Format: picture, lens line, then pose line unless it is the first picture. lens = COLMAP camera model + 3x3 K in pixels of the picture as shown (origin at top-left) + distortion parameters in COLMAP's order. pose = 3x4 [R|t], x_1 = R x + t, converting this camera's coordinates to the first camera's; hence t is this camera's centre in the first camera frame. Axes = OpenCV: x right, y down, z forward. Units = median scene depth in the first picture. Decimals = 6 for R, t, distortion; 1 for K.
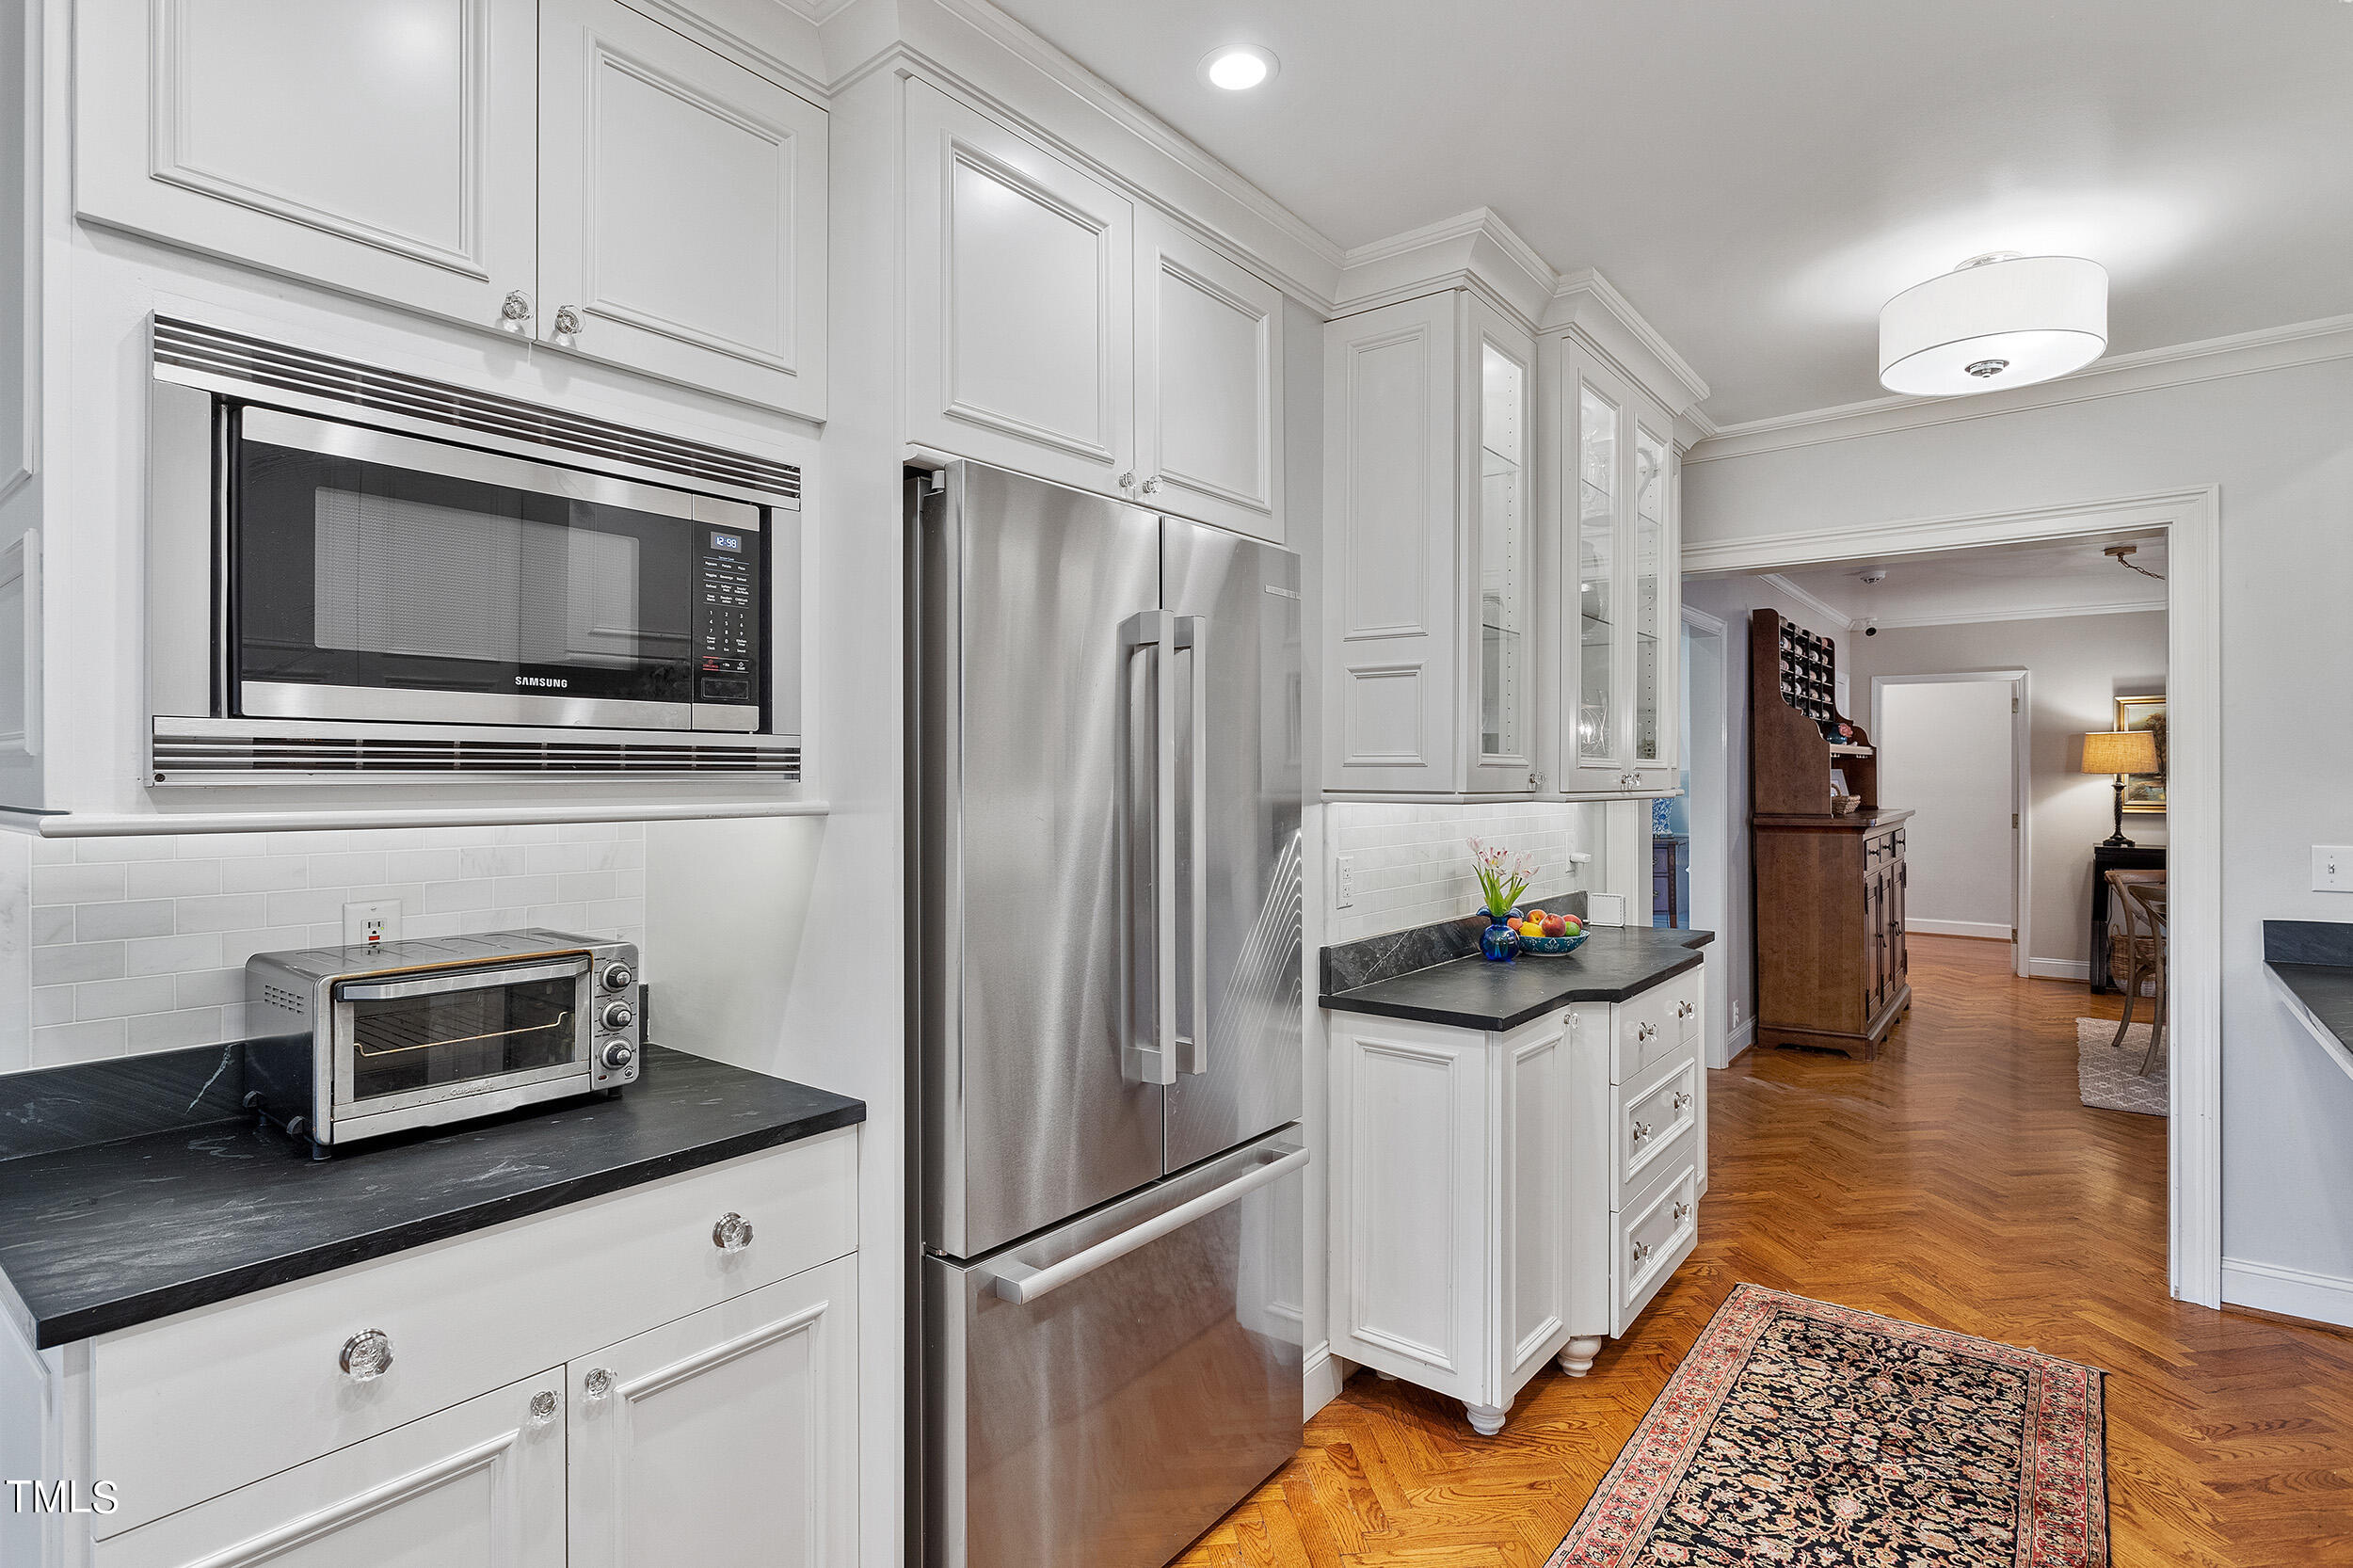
lens RADIAL K [[1176.6, 0, 1174.3], [0, 1176.6, 774.6], [0, 0, 1]] dist [-0.001970, 0.000114]
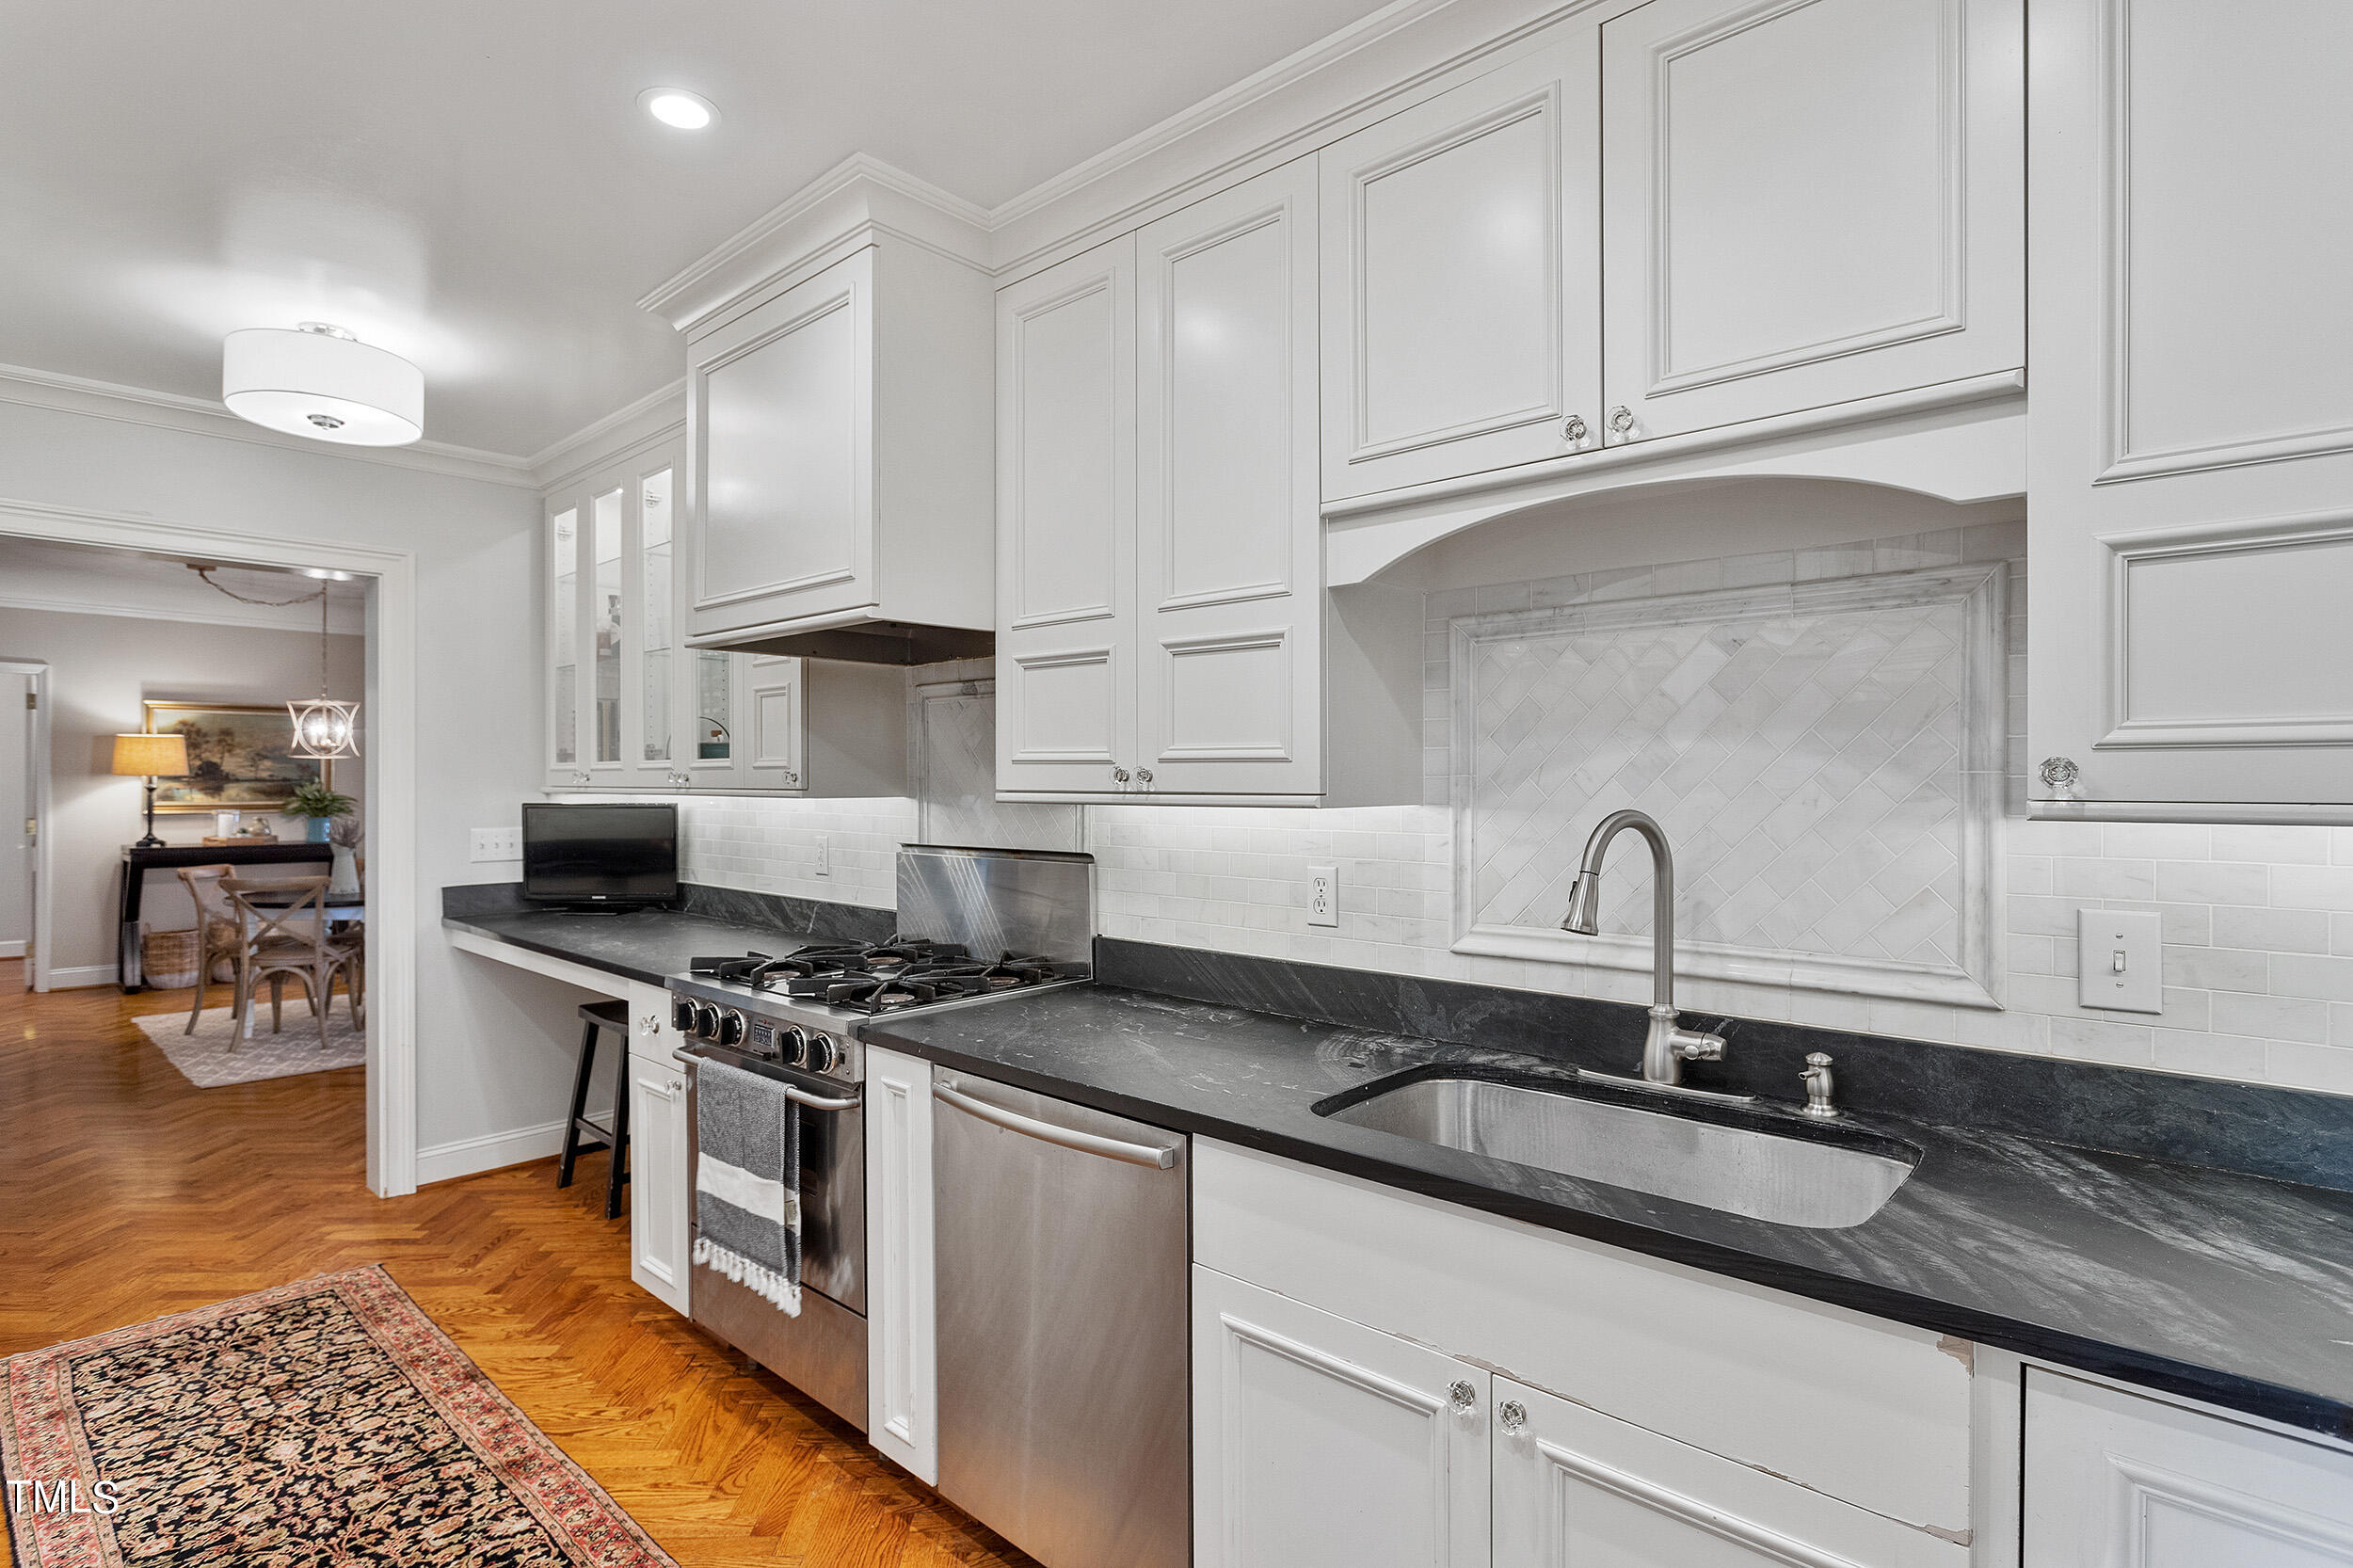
lens RADIAL K [[1176.6, 0, 1176.9], [0, 1176.6, 786.3], [0, 0, 1]] dist [-0.001970, 0.000114]
pose [[0.067860, -0.001630, 0.997694, -0.389586], [-0.006666, 0.999976, 0.002087, 0.000919], [-0.997673, -0.006792, 0.067848, 0.091337]]
